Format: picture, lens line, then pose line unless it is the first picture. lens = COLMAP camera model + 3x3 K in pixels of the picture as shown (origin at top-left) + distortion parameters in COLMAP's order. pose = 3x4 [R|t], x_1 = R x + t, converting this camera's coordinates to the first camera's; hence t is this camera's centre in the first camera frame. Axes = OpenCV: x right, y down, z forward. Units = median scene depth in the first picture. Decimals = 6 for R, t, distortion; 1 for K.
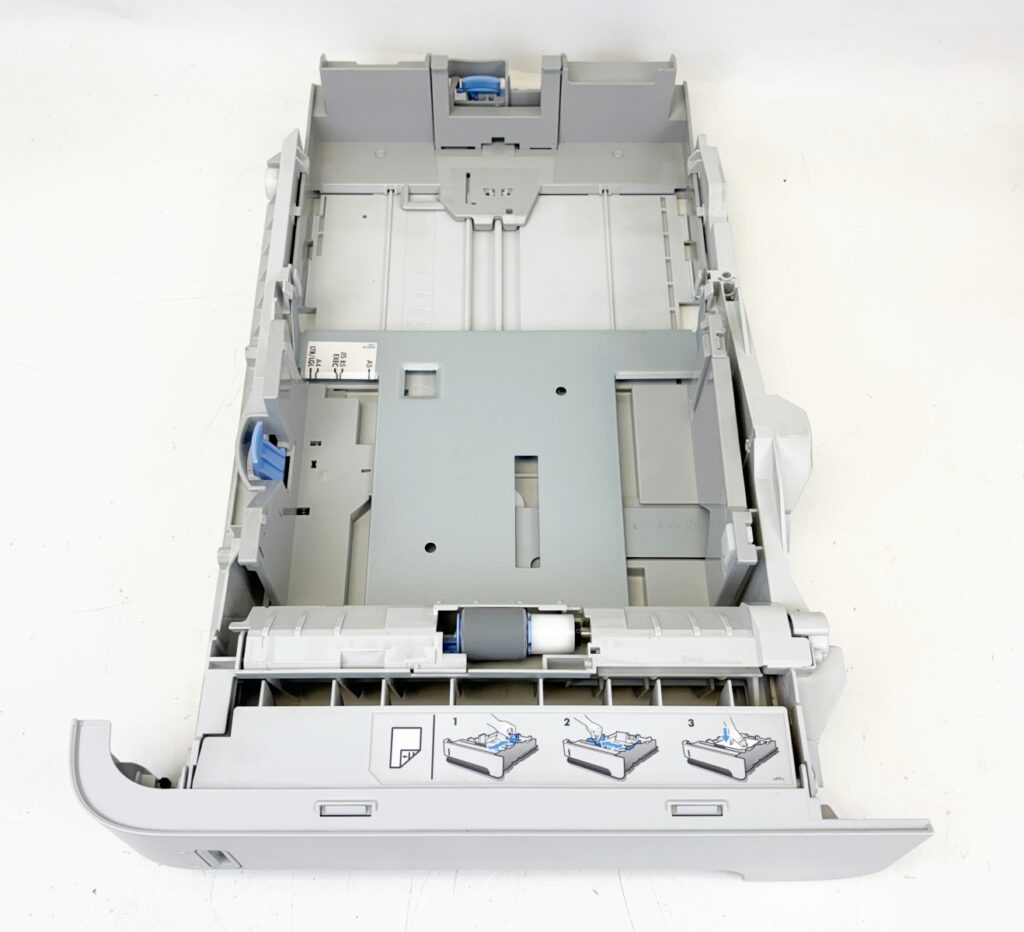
lens RADIAL K [[1133.0, 0, 512.0], [0, 1133.0, 466.0], [0, 0, 1]] dist [0.101148, -0.001147]
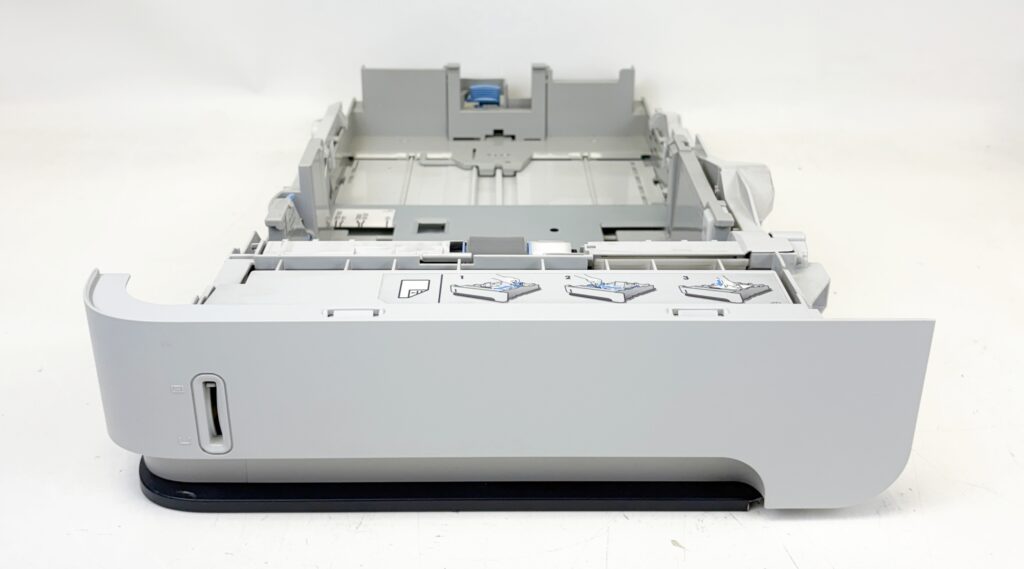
lens RADIAL K [[1126.8, 0, 512.0], [0, 1126.8, 284.5], [0, 0, 1]] dist [0.238623, 0.003097]
pose [[0.999953, -0.003618, 0.008995, -0.009589], [0.008482, 0.775863, -0.630845, 0.662087], [-0.004697, 0.630891, 0.775857, 0.144235]]
